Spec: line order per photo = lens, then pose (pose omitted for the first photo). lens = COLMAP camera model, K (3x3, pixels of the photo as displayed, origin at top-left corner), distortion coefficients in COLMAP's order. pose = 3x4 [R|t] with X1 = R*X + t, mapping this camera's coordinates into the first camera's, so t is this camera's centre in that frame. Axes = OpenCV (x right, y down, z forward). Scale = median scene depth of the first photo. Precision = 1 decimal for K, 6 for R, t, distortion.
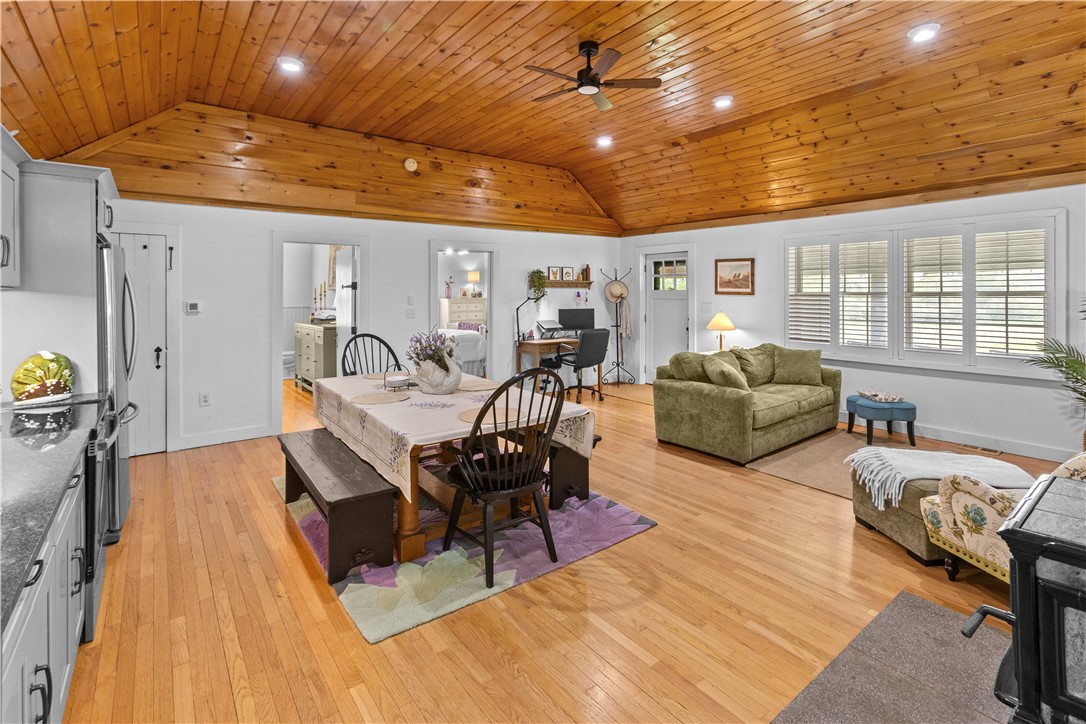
lens RADIAL K [[510.5, 0, 545.0], [0, 510.5, 291.1], [0, 0, 1]] dist [-0.000140, 0.000726]
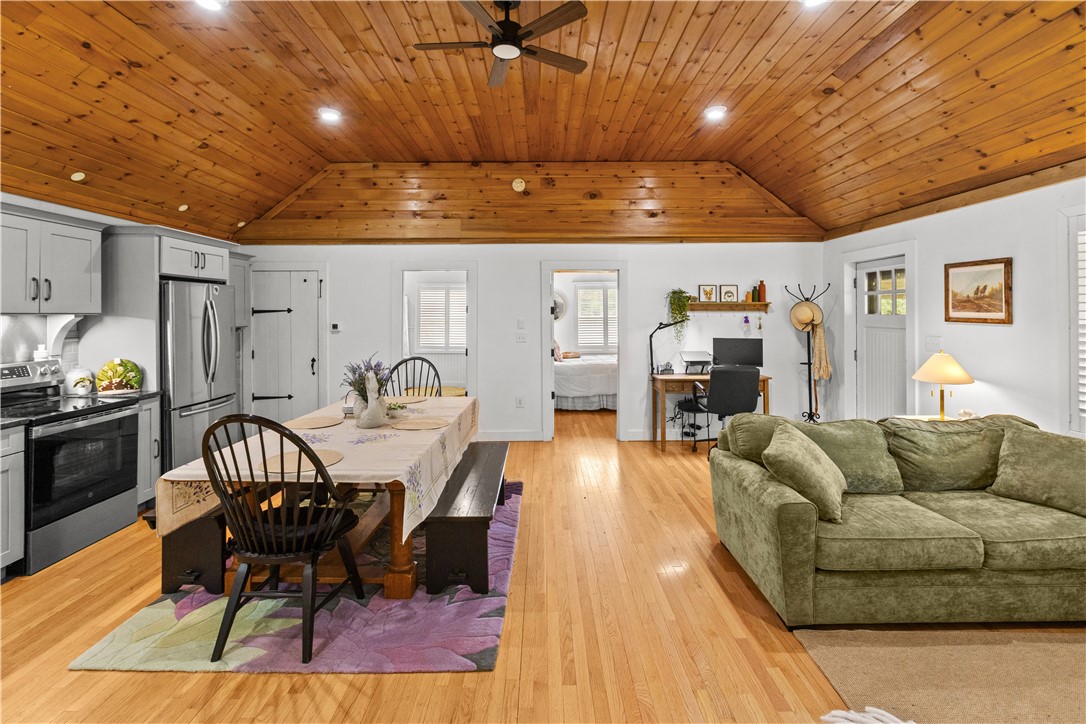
lens RADIAL K [[495.3, 0, 541.0], [0, 495.3, 312.3], [0, 0, 1]] dist [-0.001130, 0.001008]
pose [[0.794257, 0.000737, -0.607582, 0.351554], [-0.001682, 0.999998, -0.000985, -0.004354], [0.607580, 0.001805, 0.794256, 0.279520]]
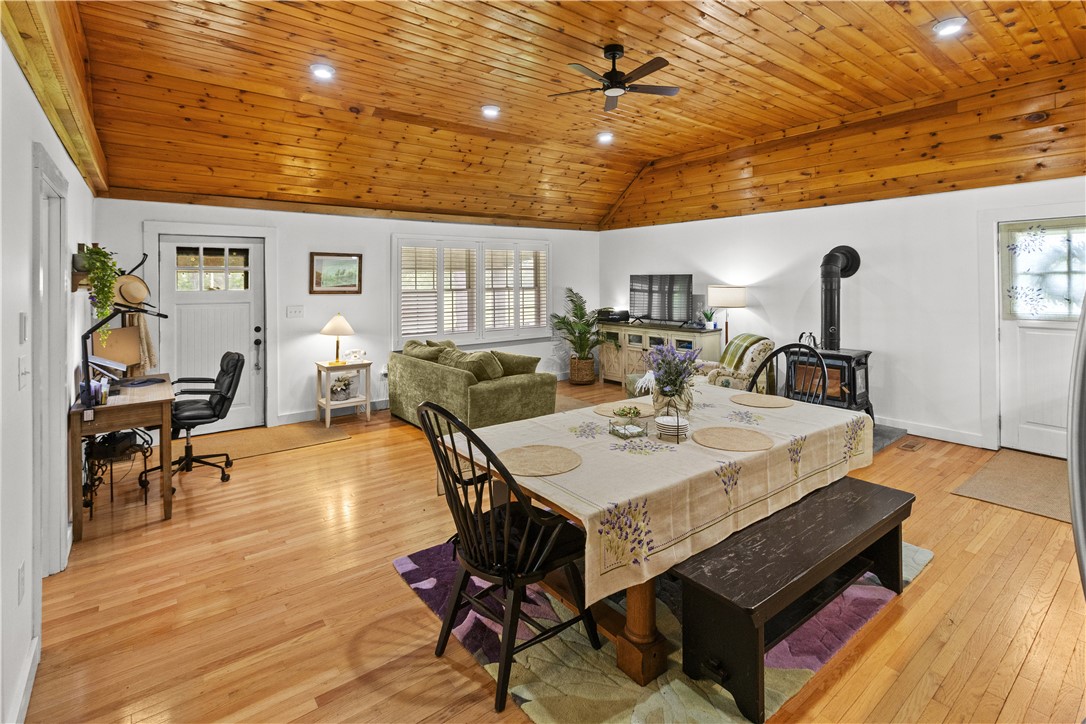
lens RADIAL K [[524.4, 0, 564.8], [0, 524.4, 275.5], [0, 0, 1]] dist [-0.017869, 0.000183]
pose [[-0.032478, 0.014720, 0.999364, -0.588540], [0.010702, 0.999839, -0.014380, -0.008515], [-0.999415, 0.010228, -0.032630, 0.703492]]
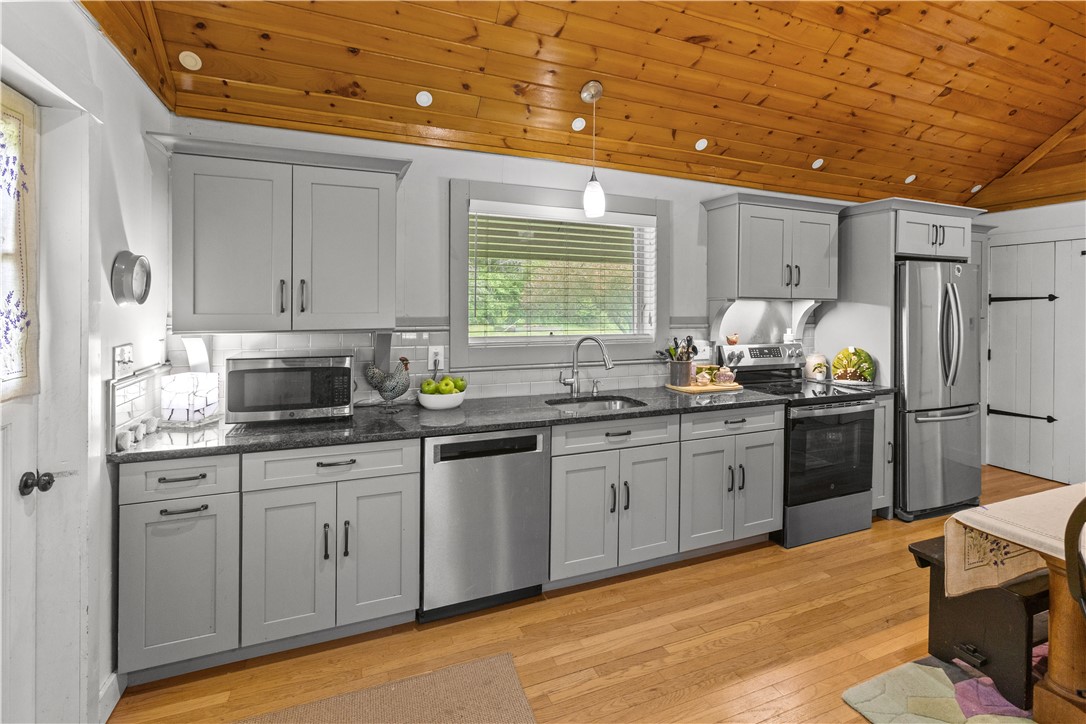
lens RADIAL K [[506.0, 0, 552.8], [0, 506.0, 309.1], [0, 0, 1]] dist [-0.002526, 0.000191]
pose [[-0.251261, 0.010009, -0.967868, 0.221368], [-0.005660, 0.999914, 0.011810, 0.003839], [0.967903, 0.008445, -0.251183, 0.258042]]
